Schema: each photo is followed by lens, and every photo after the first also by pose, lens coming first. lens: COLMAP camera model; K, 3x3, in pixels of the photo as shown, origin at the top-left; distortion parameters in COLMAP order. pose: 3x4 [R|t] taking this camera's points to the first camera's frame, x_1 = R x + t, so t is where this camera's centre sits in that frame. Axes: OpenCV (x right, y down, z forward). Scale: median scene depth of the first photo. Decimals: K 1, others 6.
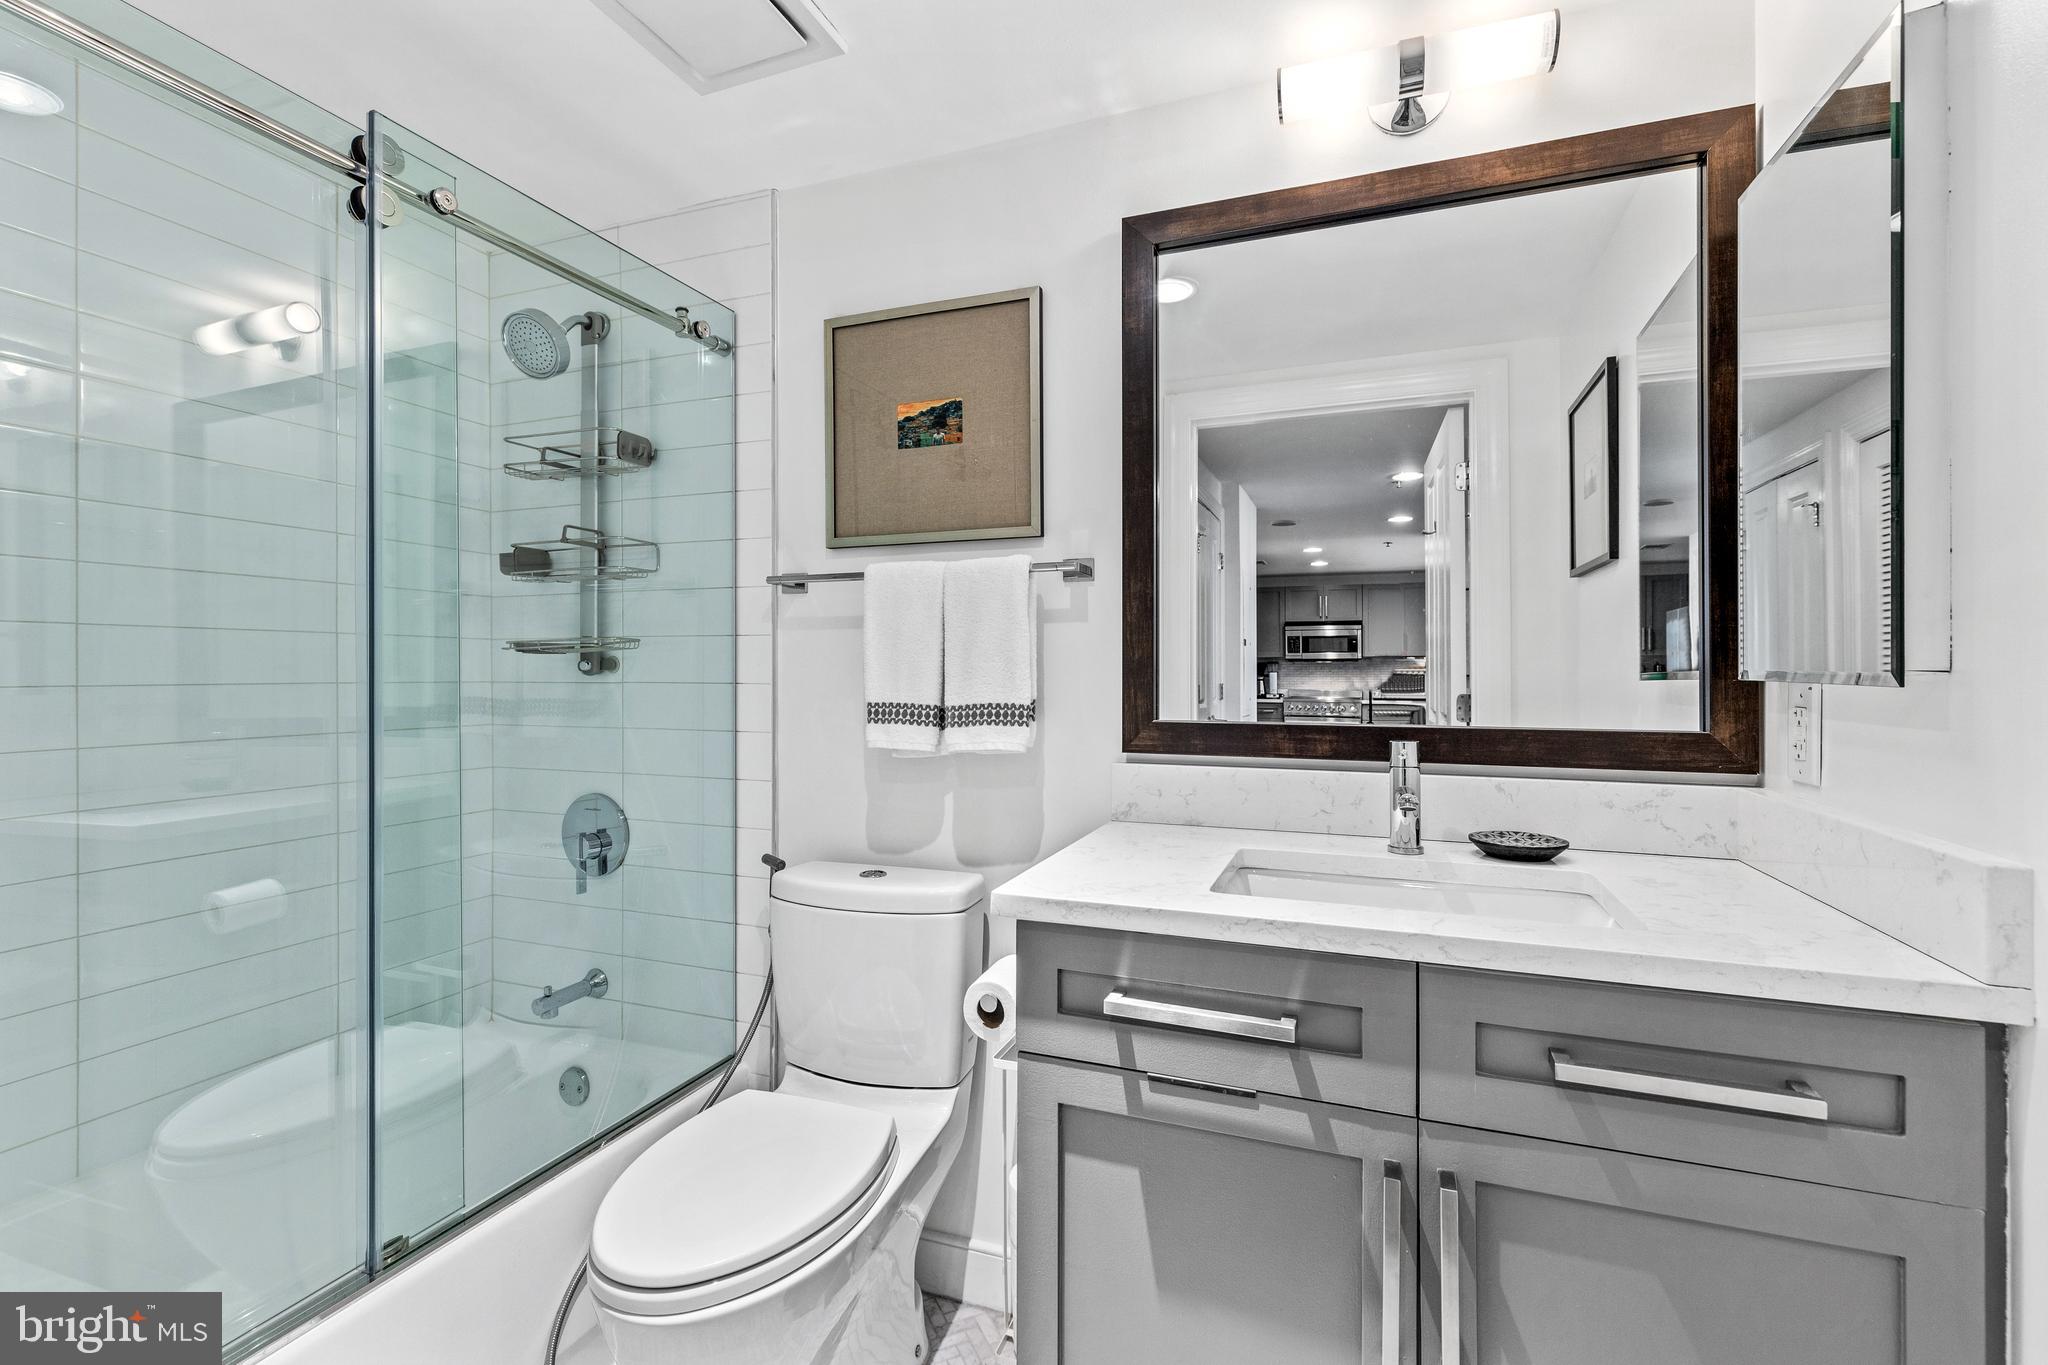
lens RADIAL K [[932.5, 0, 1026.8], [0, 932.5, 675.6], [0, 0, 1]] dist [0.002562, 0.000243]
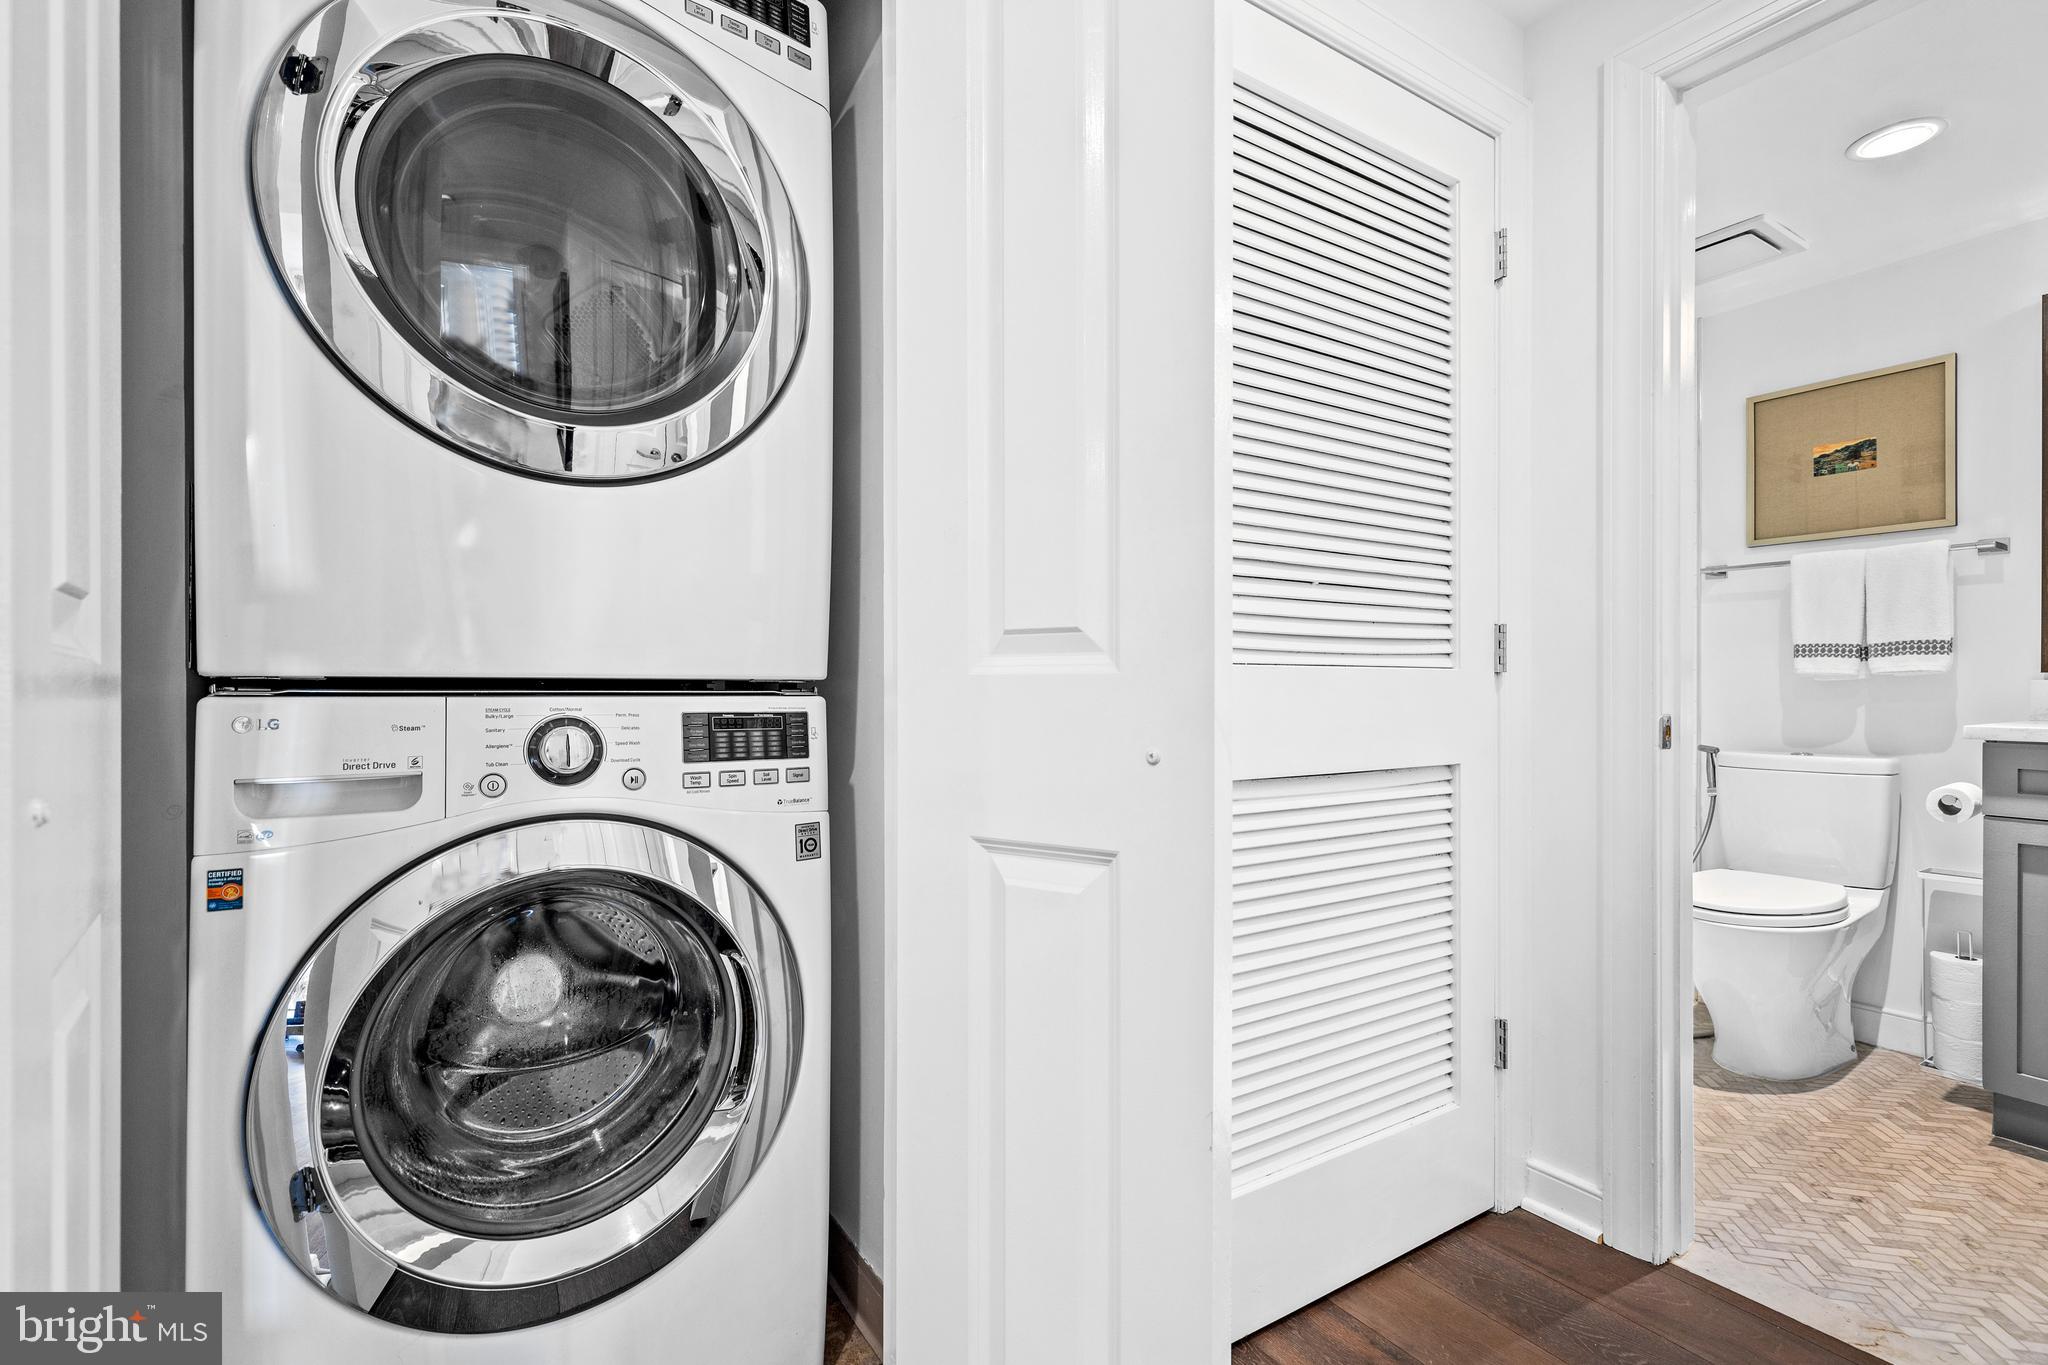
lens RADIAL K [[932.5, 0, 1018.7], [0, 932.5, 687.4], [0, 0, 1]] dist [0.002562, 0.000243]
pose [[0.796717, 0.003023, -0.604345, -0.262015], [-0.003929, 0.999992, -0.000178, 0.105729], [0.604340, 0.002516, 0.796722, -1.018950]]
